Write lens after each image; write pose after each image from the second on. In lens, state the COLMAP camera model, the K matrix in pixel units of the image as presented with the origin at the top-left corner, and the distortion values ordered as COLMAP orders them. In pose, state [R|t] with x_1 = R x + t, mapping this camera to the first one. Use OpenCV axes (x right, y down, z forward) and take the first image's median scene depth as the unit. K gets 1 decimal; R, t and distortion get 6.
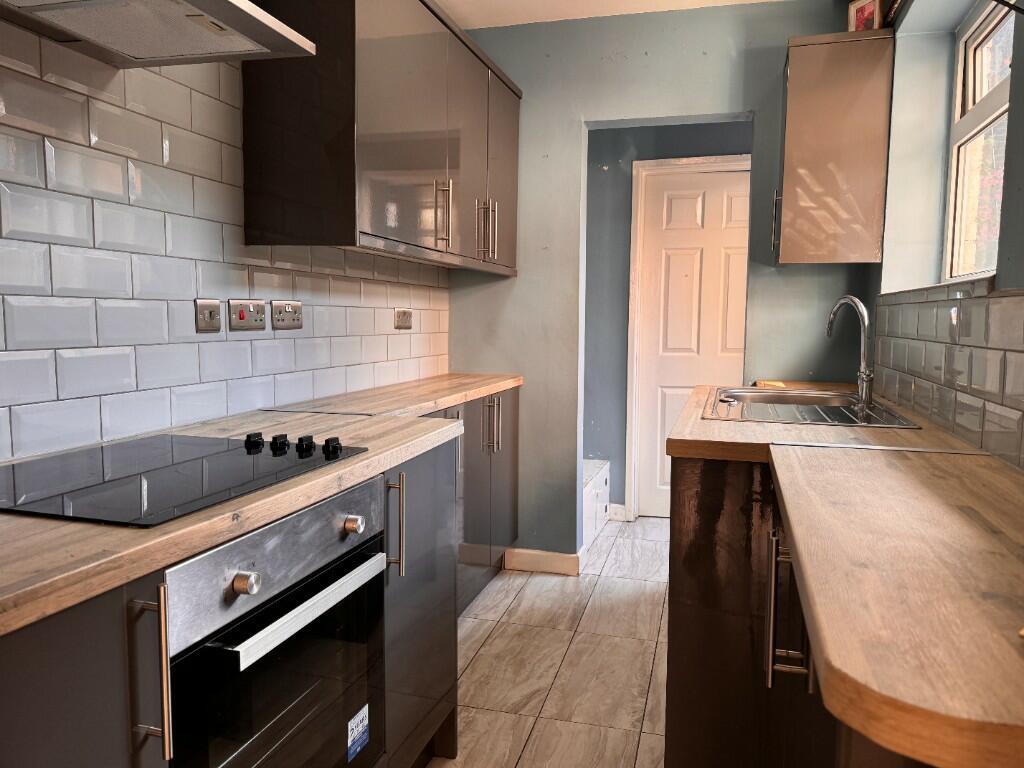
lens RADIAL K [[734.8, 0, 512.0], [0, 734.8, 384.0], [0, 0, 1]] dist [0.113211, -0.163797]
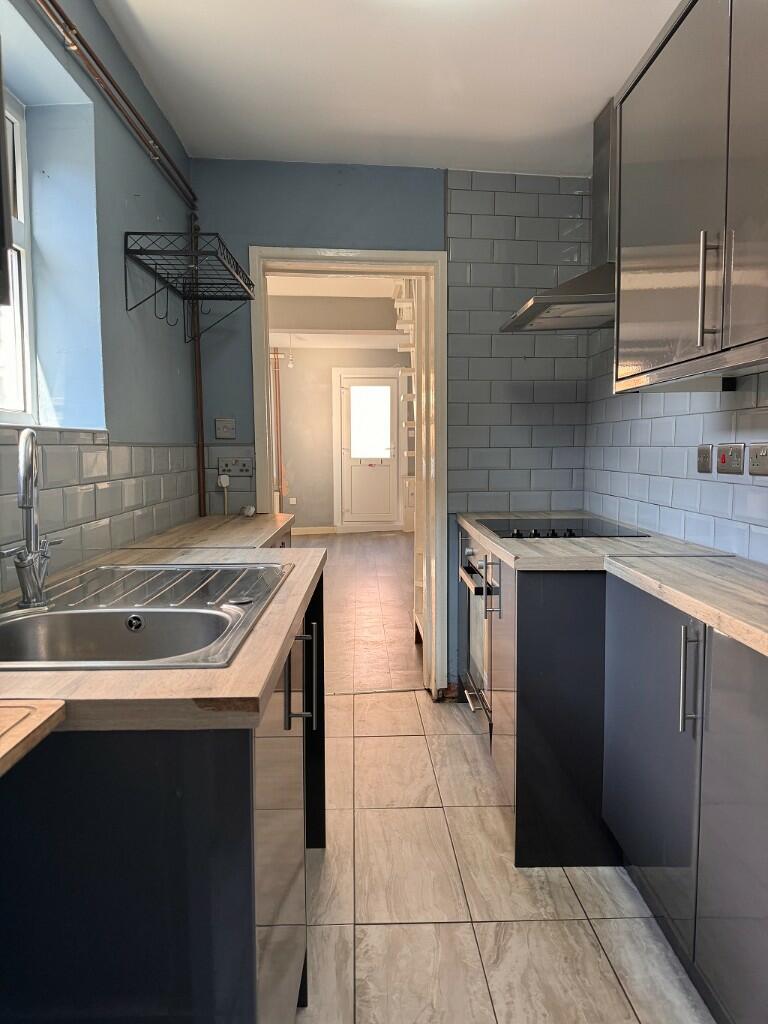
lens RADIAL K [[734.8, 0, 384.0], [0, 734.8, 512.0], [0, 0, 1]] dist [0.113211, -0.163797]
pose [[-0.952221, 0.021870, -0.304627, 0.366856], [-0.033486, 0.983943, 0.175314, -0.162899], [0.303570, 0.177139, -0.936198, 1.613824]]
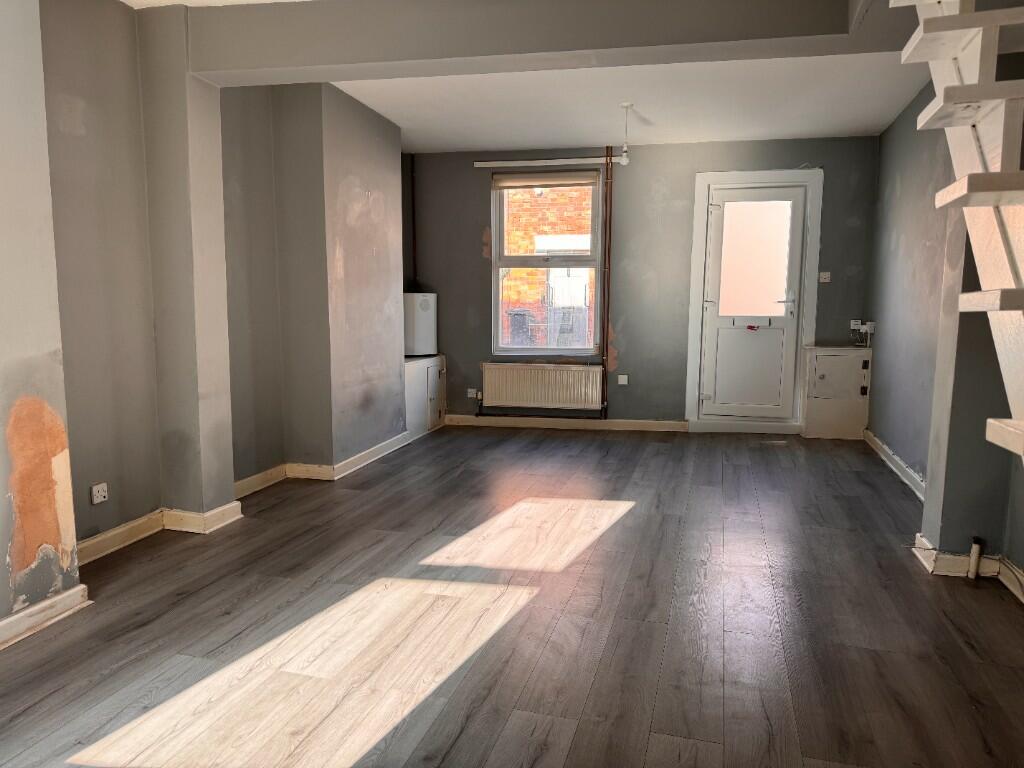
lens RADIAL K [[734.8, 0, 512.0], [0, 734.8, 384.0], [0, 0, 1]] dist [0.113211, -0.163797]
pose [[-0.999785, -0.020401, -0.003739, 0.294399], [-0.020736, 0.979275, 0.201473, -0.130864], [-0.000449, 0.201507, -0.979487, 1.333778]]
